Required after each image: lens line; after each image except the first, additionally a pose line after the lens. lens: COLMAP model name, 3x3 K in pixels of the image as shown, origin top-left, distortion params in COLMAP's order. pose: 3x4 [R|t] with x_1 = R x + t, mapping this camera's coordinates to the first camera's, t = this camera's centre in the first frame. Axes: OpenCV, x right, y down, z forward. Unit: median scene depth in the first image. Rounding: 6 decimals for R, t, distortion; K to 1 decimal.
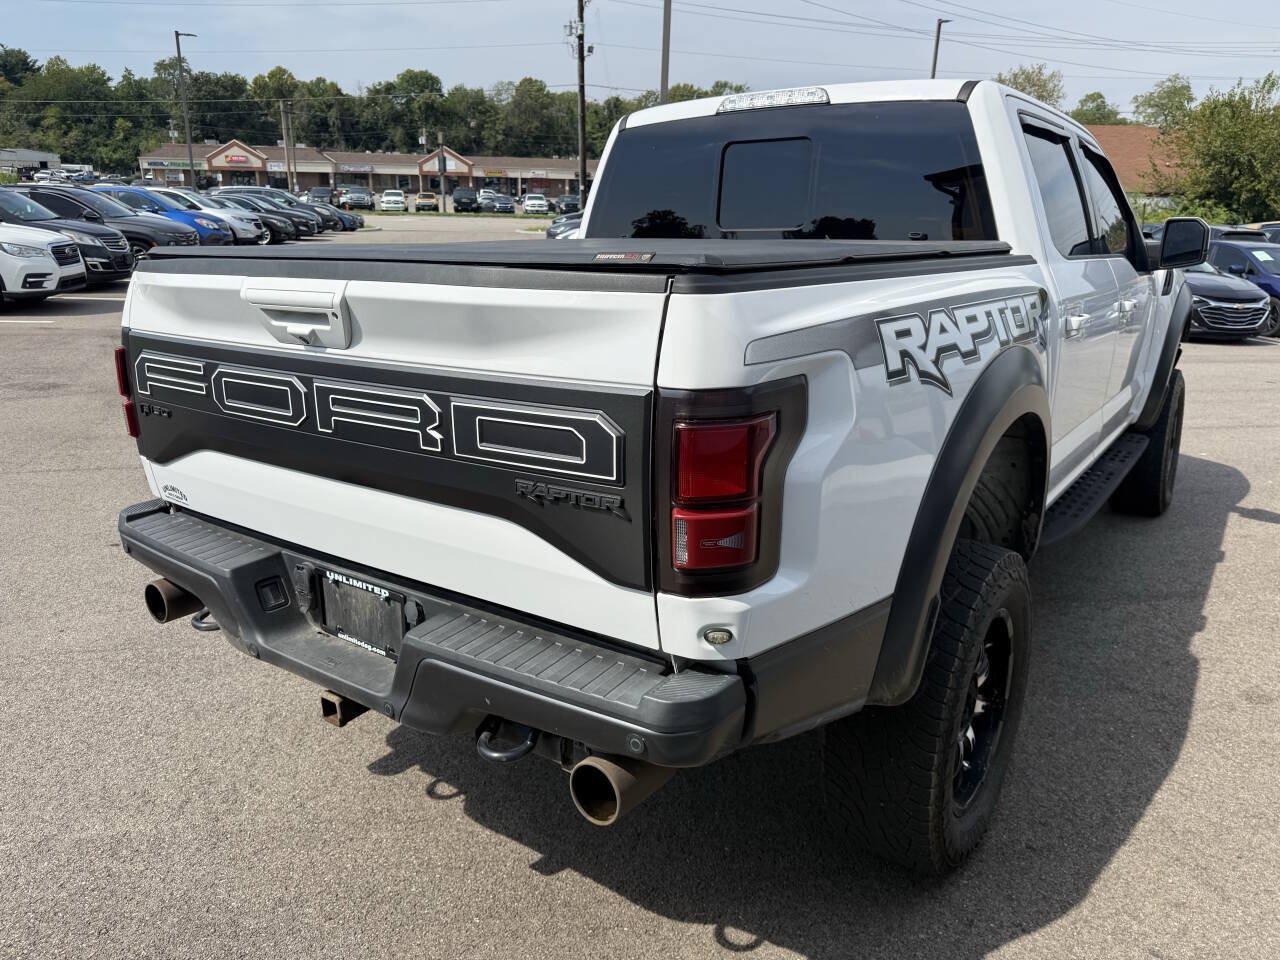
lens RADIAL K [[915.6, 0, 645.3], [0, 915.6, 482.8], [0, 0, 1]] dist [0.008830, -0.010386]
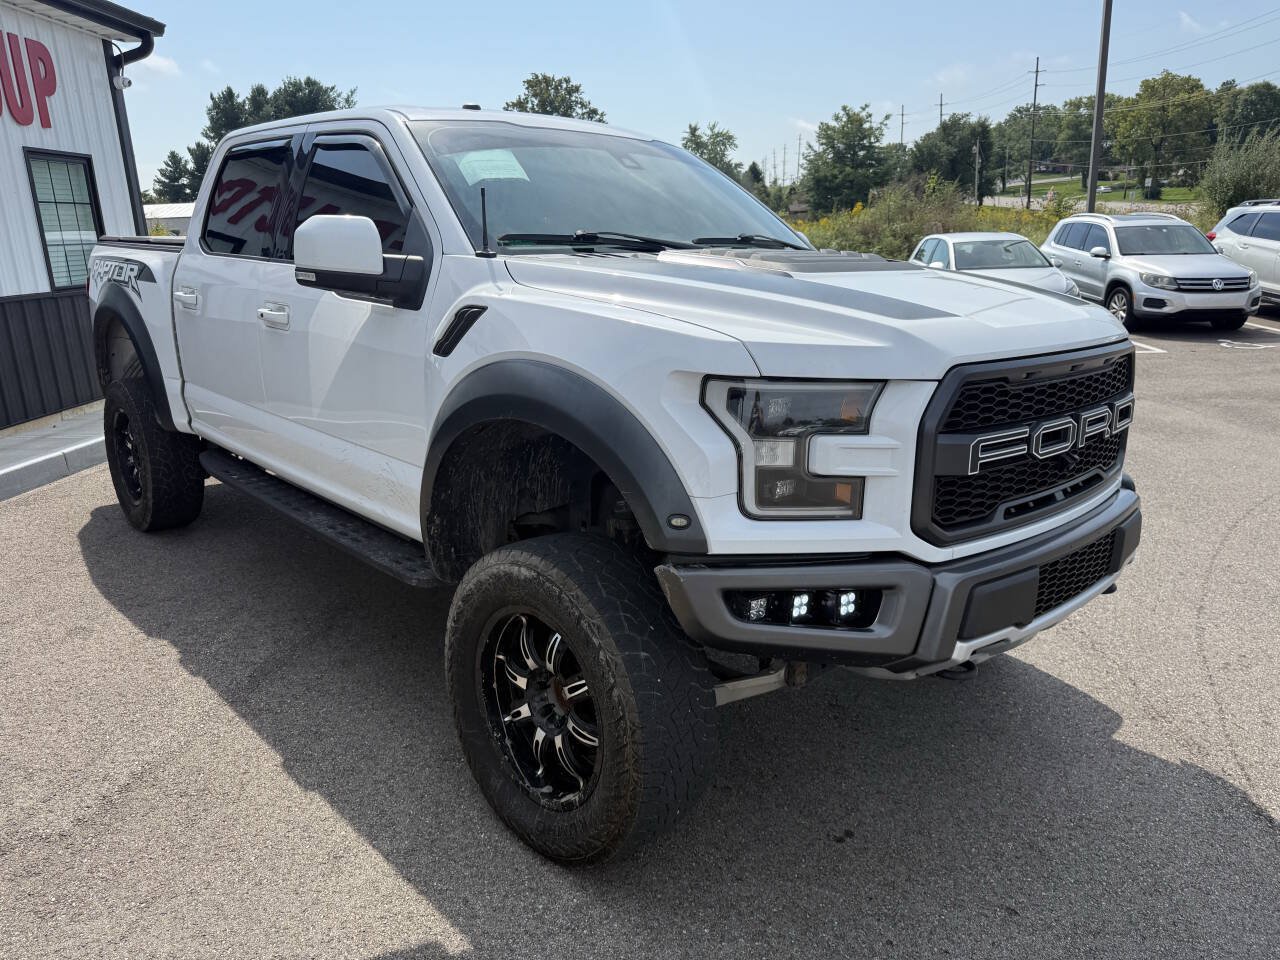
lens RADIAL K [[918.9, 0, 628.9], [0, 918.9, 476.1], [0, 0, 1]] dist [0.043695, -0.051762]
pose [[-0.216380, 0.242554, -0.945699, 0.108248], [-0.276581, 0.913736, 0.297639, -0.033285], [0.936313, 0.325966, -0.130628, 0.119387]]
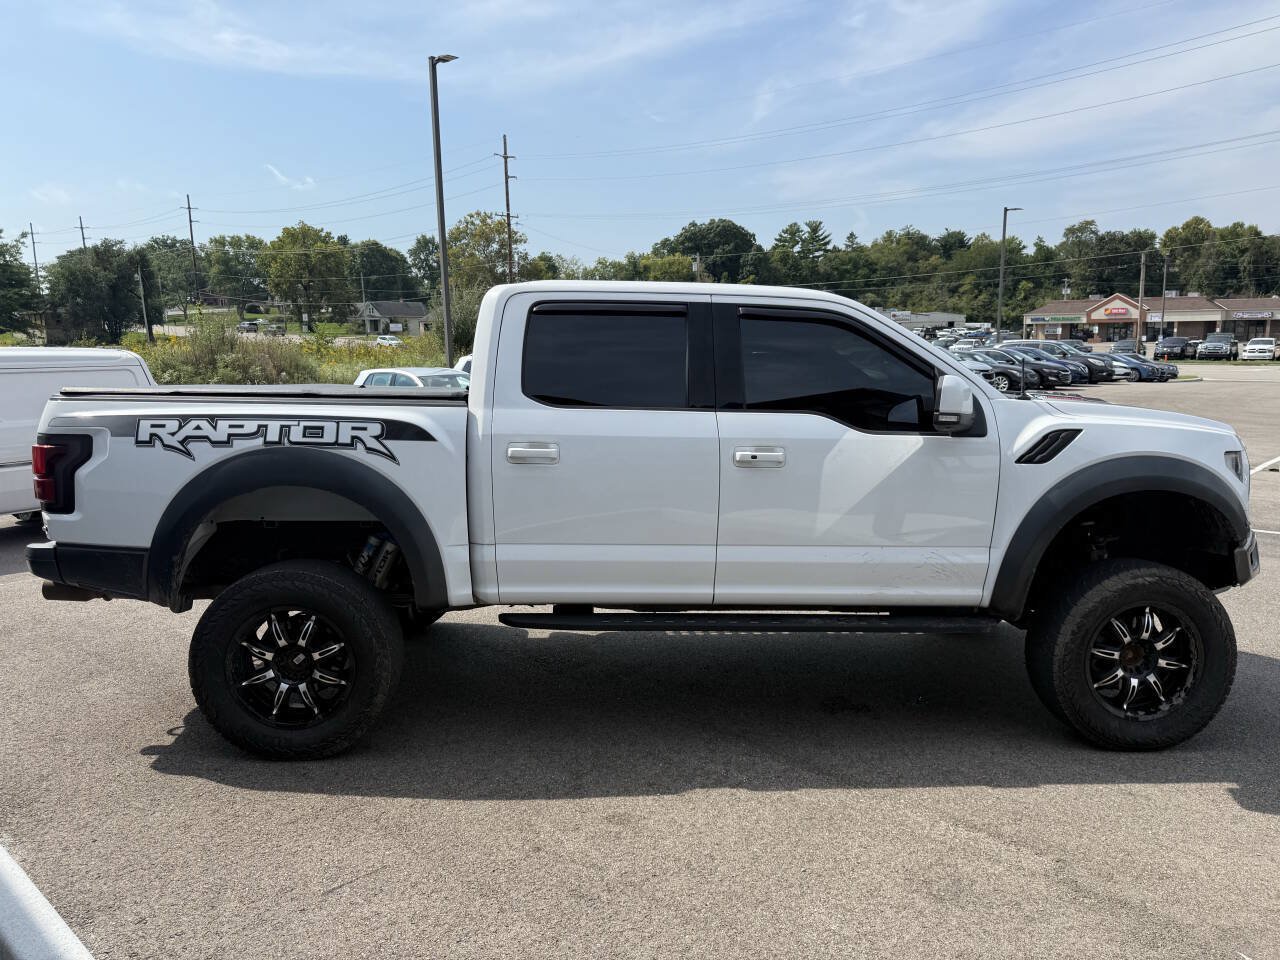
lens RADIAL K [[912.0, 0, 639.0], [0, 912.0, 494.4], [0, 0, 1]] dist [0.037952, -0.043361]
pose [[0.613083, 0.109366, -0.782412, 0.100556], [-0.220491, 0.974705, -0.036529, -0.006512], [0.758625, 0.194910, 0.621689, 0.019797]]
